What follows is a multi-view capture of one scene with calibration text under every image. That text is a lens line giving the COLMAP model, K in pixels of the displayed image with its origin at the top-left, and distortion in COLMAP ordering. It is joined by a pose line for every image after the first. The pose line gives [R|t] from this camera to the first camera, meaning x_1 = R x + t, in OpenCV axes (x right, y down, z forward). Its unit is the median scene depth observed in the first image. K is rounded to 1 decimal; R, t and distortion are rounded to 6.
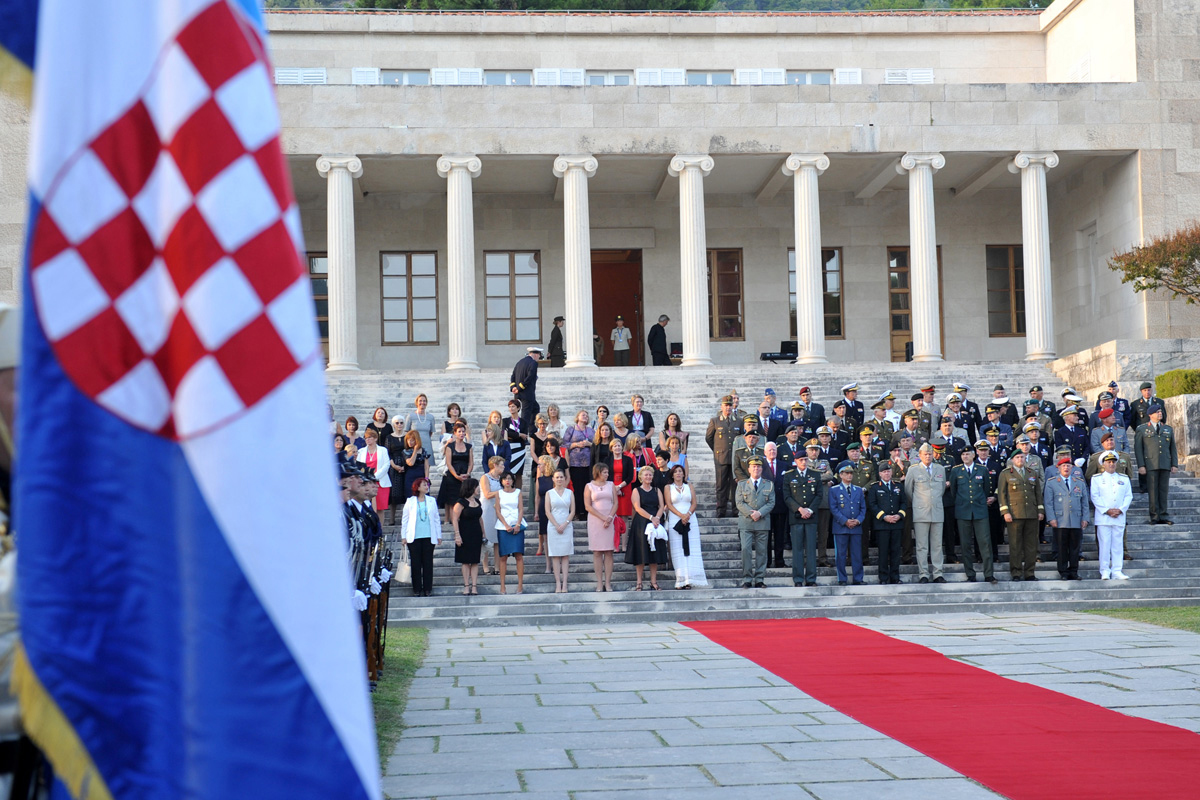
lens RADIAL K [[1692.0, 0, 602.2], [0, 1692.0, 400.1], [0, 0, 1]] dist [0.046595, 0.000000]
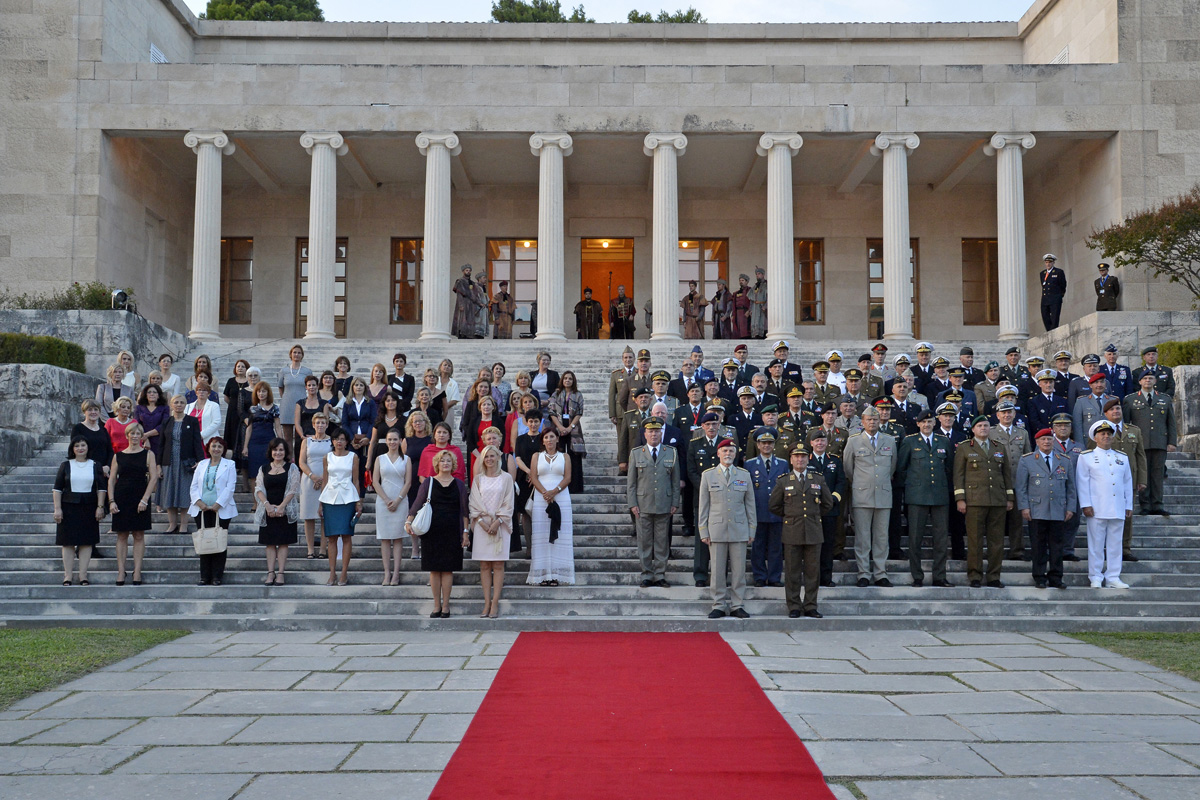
lens RADIAL K [[1172.8, 0, 590.8], [0, 1172.8, 398.6], [0, 0, 1]] dist [0.024159, 0.000000]
pose [[0.995813, 0.018575, -0.089511, 0.077133], [-0.018741, 0.999824, -0.001017, 0.016731], [0.089476, 0.002690, 0.995985, 0.304181]]
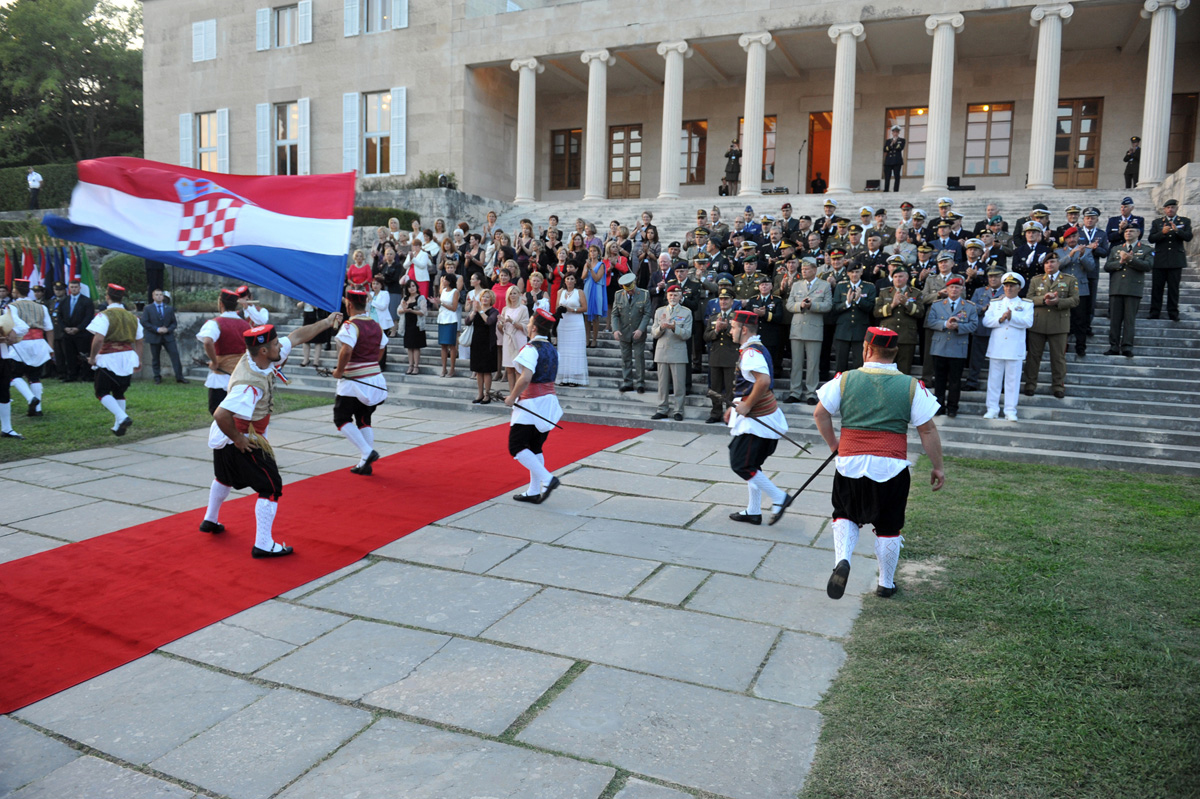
lens RADIAL K [[795.3, 0, 603.1], [0, 795.3, 406.2], [0, 0, 1]] dist [-0.057284, 0.001379]
pose [[0.870454, 0.111073, -0.479555, 0.214024], [-0.002801, 0.975312, 0.220814, 0.006027], [0.492243, -0.190865, 0.849275, 0.374386]]
